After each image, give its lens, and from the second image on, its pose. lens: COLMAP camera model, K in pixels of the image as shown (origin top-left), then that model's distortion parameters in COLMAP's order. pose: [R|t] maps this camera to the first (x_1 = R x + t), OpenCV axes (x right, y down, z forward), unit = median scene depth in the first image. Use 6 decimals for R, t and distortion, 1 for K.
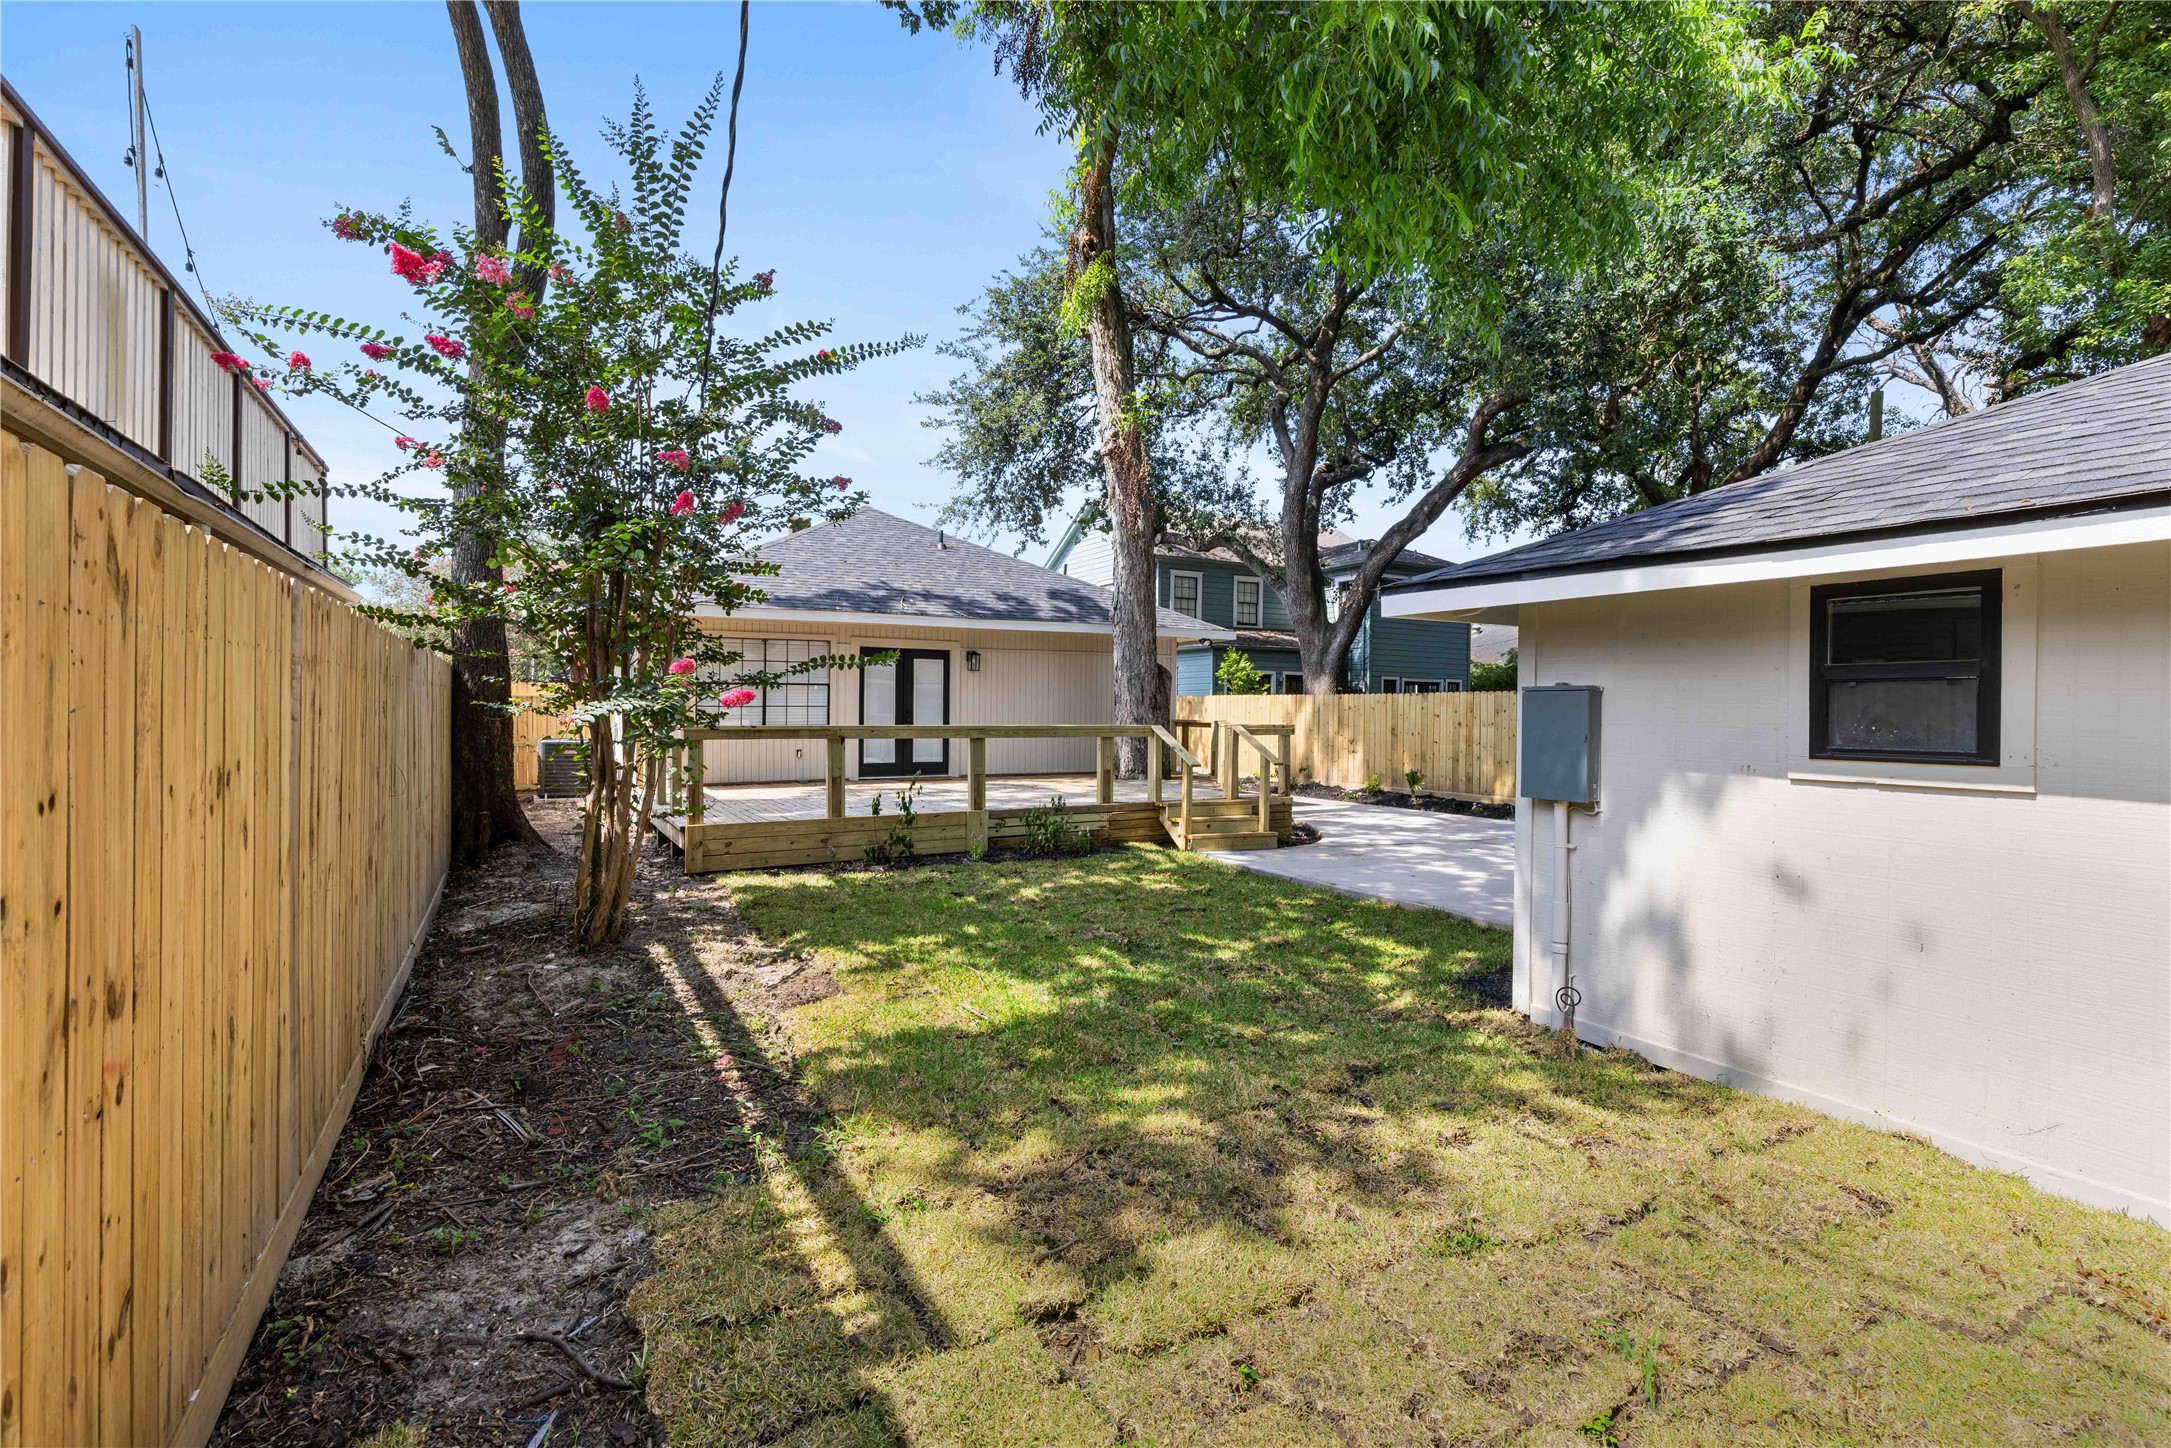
lens RADIAL K [[983.0, 0, 1083.0], [0, 983.0, 712.6], [0, 0, 1]] dist [0.002845, -0.000358]
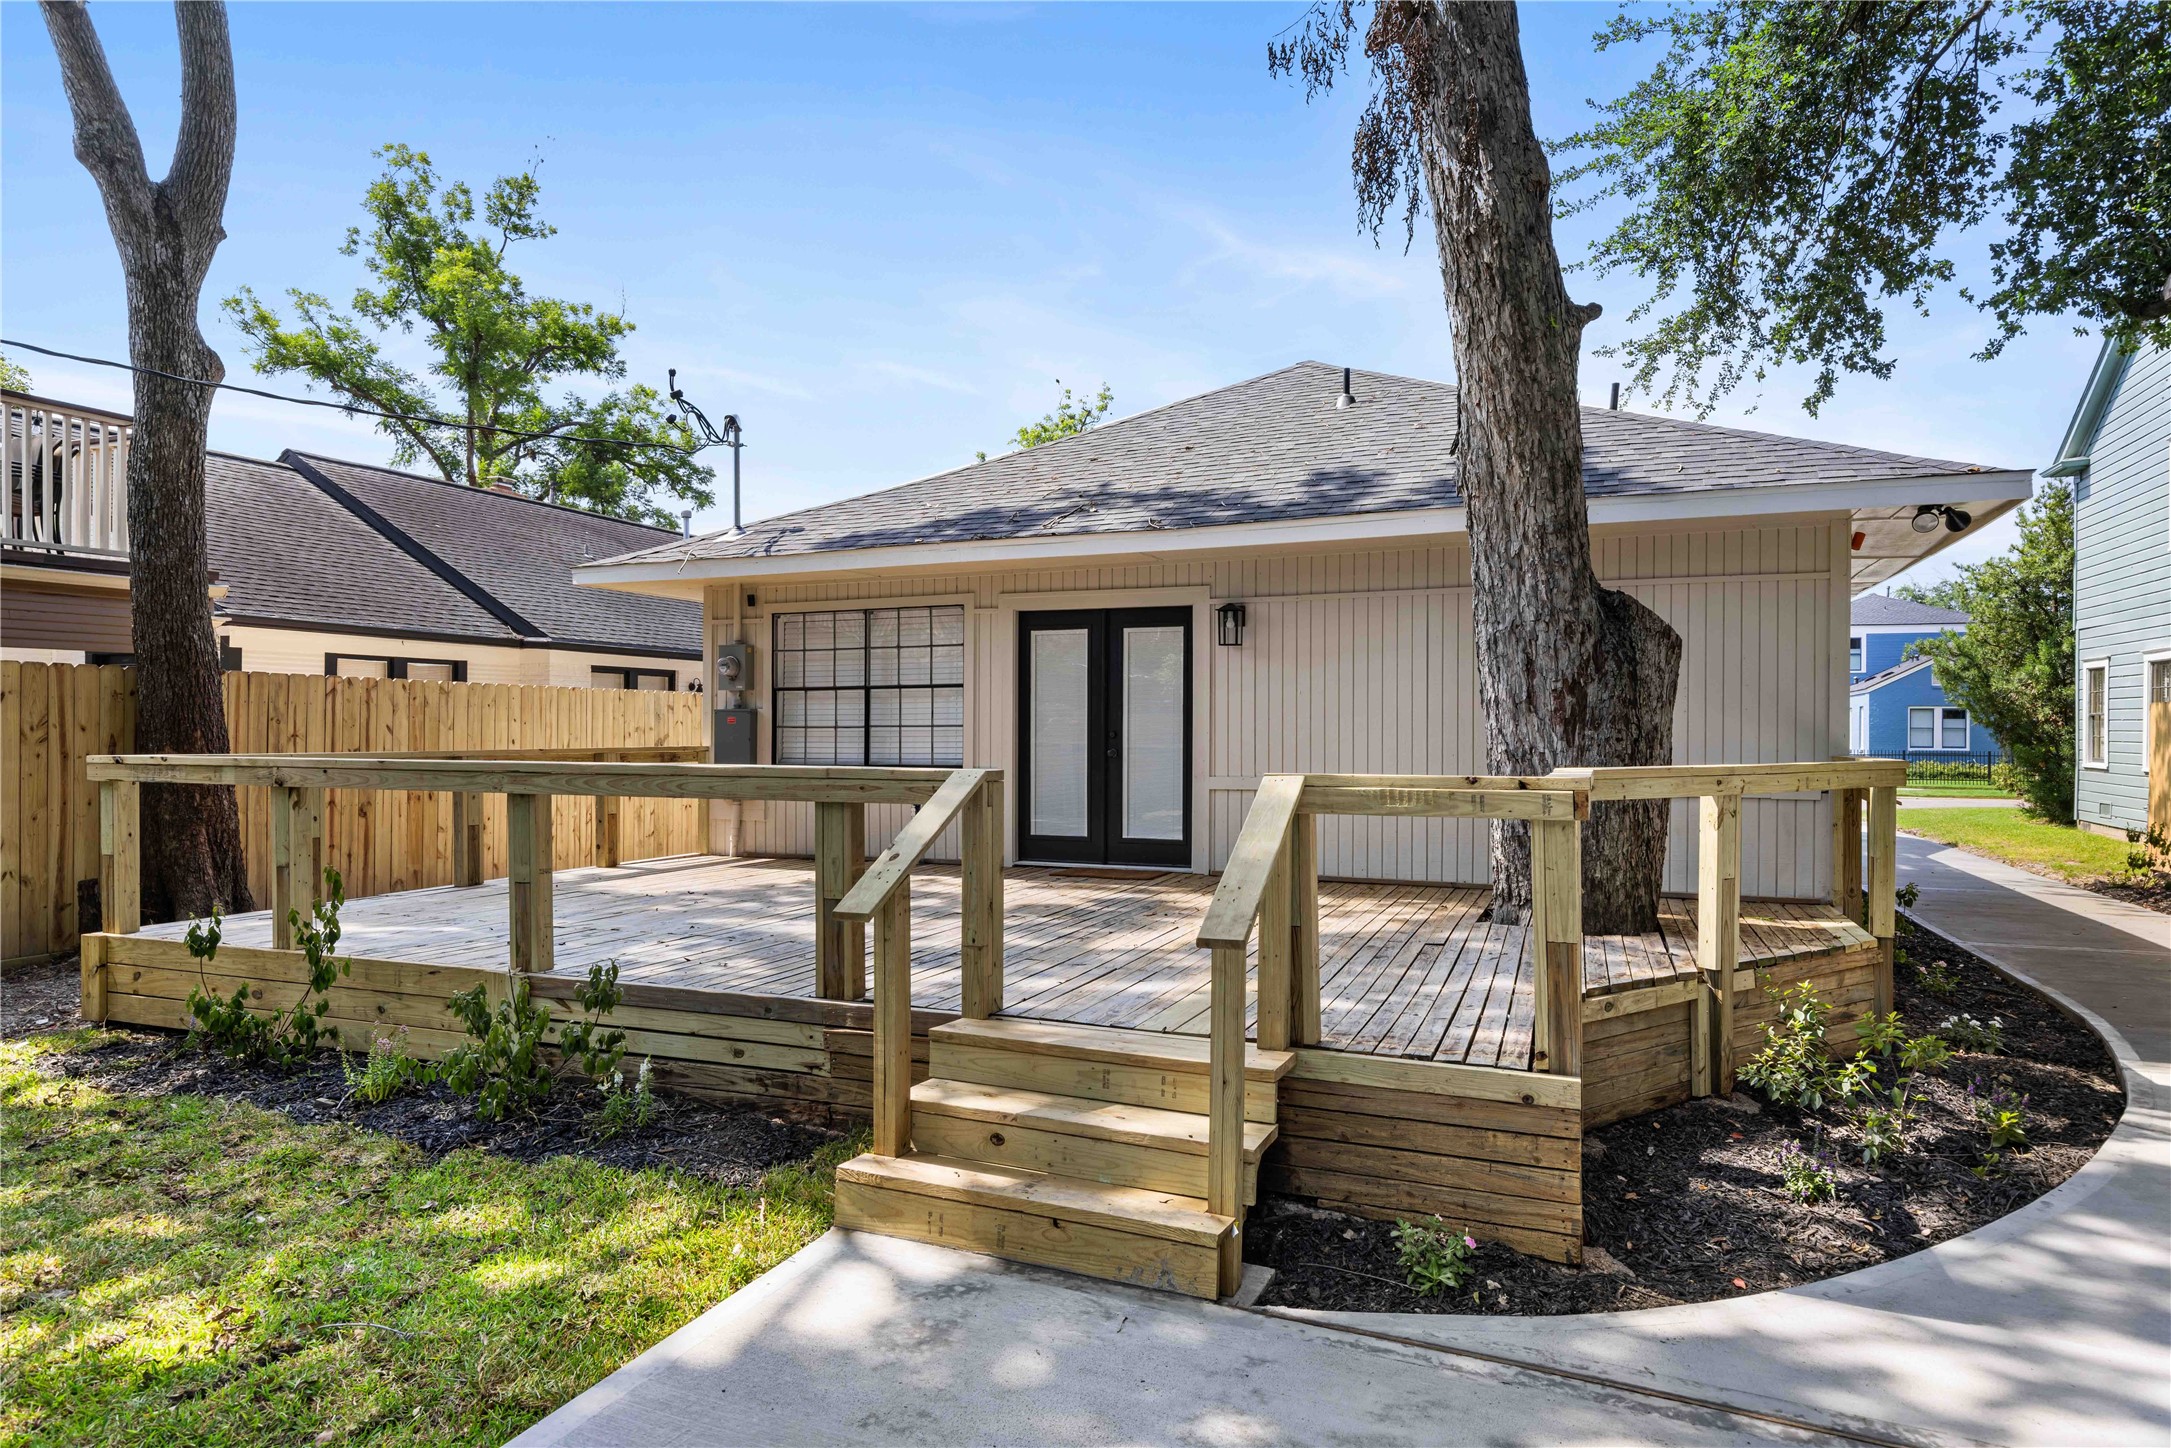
lens RADIAL K [[1245.2, 0, 1087.1], [0, 1245.2, 728.0], [0, 0, 1]] dist [0.007932, 0.001442]
pose [[0.624549, -0.009794, -0.780924, 0.304392], [-0.001556, 0.999904, -0.013784, 0.004113], [0.780984, 0.009824, 0.624473, 0.592012]]
